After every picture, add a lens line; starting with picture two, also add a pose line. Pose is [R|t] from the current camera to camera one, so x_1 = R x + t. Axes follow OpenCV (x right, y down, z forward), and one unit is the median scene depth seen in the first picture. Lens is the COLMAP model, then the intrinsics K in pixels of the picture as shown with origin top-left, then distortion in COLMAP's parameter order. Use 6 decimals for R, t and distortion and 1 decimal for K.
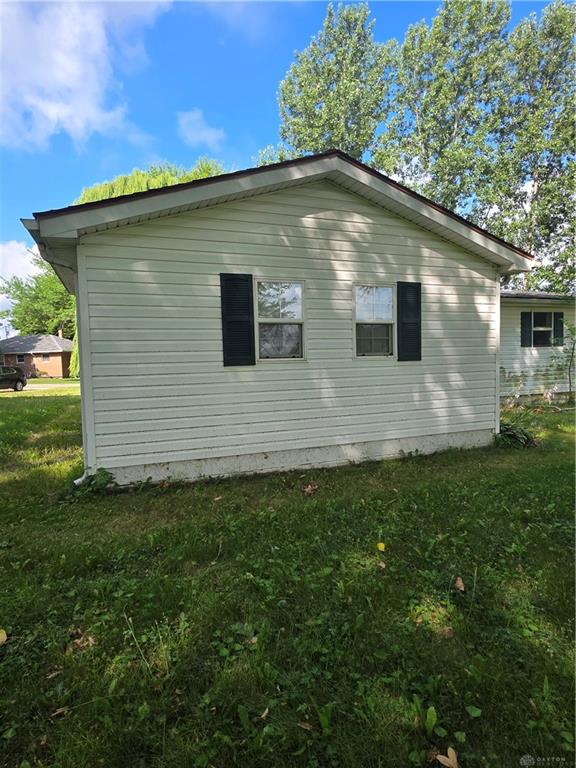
lens RADIAL K [[438.2, 0, 285.3], [0, 438.2, 383.3], [0, 0, 1]] dist [-0.000583, -0.000396]
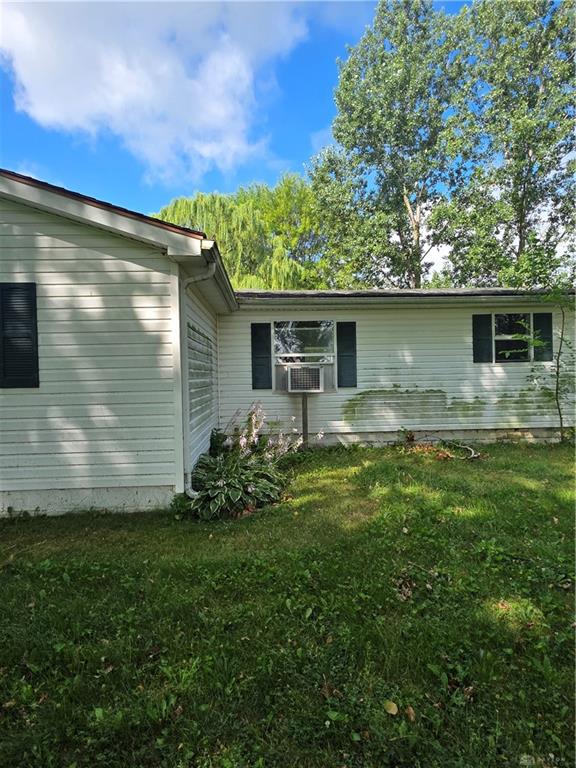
lens RADIAL K [[438.2, 0, 285.3], [0, 438.2, 383.3], [0, 0, 1]] dist [-0.000583, -0.000396]
pose [[0.949791, 0.012778, -0.312624, 0.466940], [-0.021311, 0.999487, -0.023892, -0.025200], [0.312158, 0.029354, 0.949576, 0.214032]]
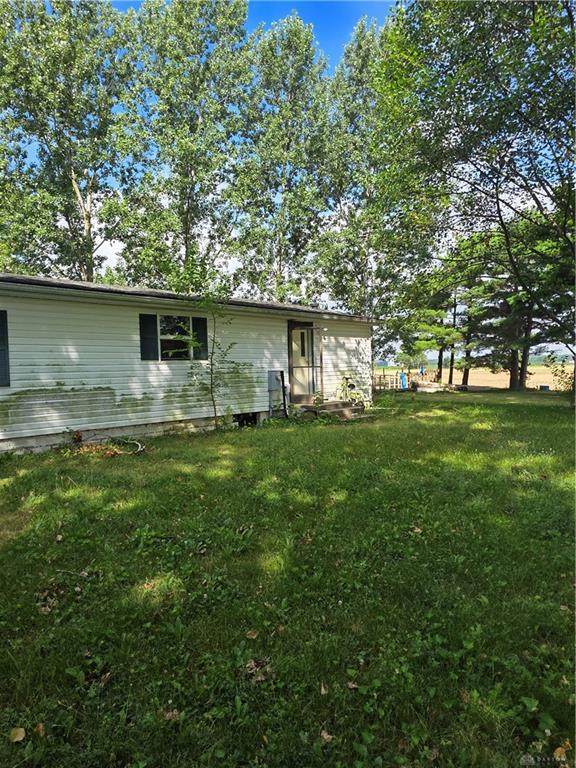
lens RADIAL K [[438.2, 0, 285.3], [0, 438.2, 383.3], [0, 0, 1]] dist [-0.000583, -0.000396]
pose [[0.926212, -0.005358, 0.376966, 0.480973], [0.013972, 0.999700, -0.020119, -0.024872], [-0.376745, 0.023901, 0.926009, 0.209946]]
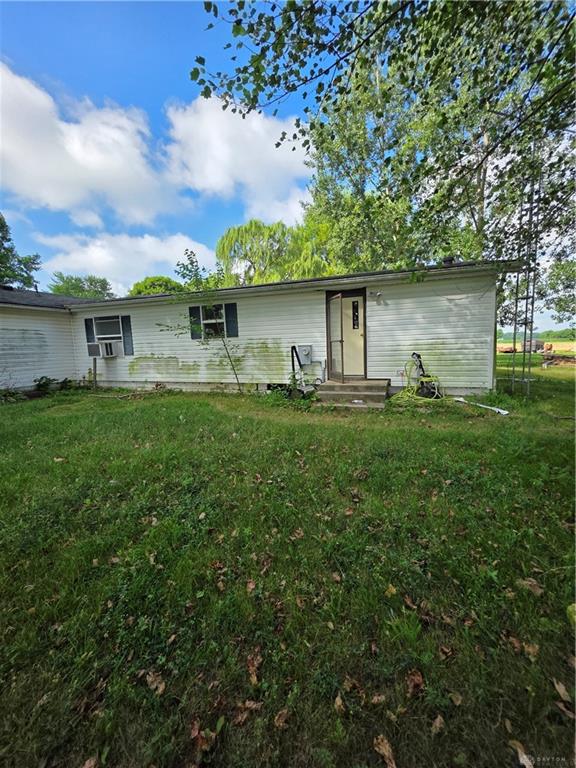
lens RADIAL K [[308.3, 0, 301.0], [0, 308.3, 383.8], [0, 0, 1]] dist [0.001581, -0.002440]
pose [[0.770421, 0.082691, -0.632150, 1.247912], [-0.023513, 0.994564, 0.101442, -0.056163], [0.637101, -0.063289, 0.768177, 0.566408]]
